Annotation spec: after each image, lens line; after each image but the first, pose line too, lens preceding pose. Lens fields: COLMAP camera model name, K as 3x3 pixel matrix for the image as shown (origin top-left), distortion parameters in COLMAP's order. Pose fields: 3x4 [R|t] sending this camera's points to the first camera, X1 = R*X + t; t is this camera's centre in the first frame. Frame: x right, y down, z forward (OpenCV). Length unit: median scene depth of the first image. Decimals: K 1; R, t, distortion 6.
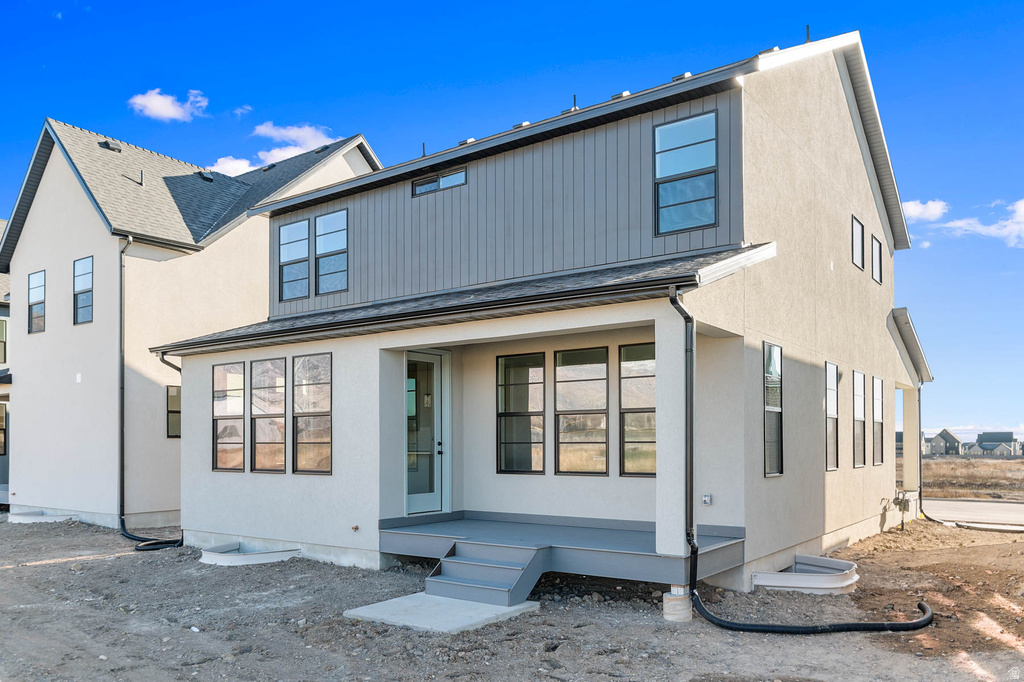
lens RADIAL K [[766.9, 0, 512.2], [0, 766.9, 436.9], [0, 0, 1]] dist [0.001231, -0.000146]
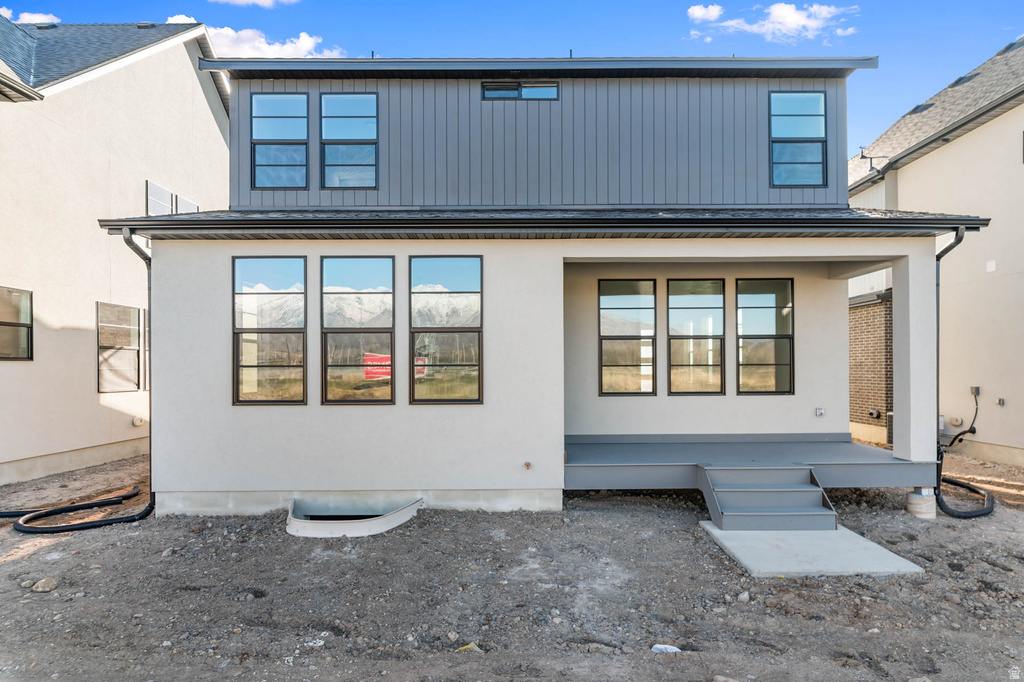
lens RADIAL K [[563.1, 0, 513.5], [0, 563.1, 364.7], [0, 0, 1]] dist [0.001006, 0.000505]
pose [[0.806687, 0.001497, 0.590978, -0.536989], [-0.002691, 0.999996, 0.001140, 0.006008], [-0.590973, -0.002510, 0.806687, 0.462285]]
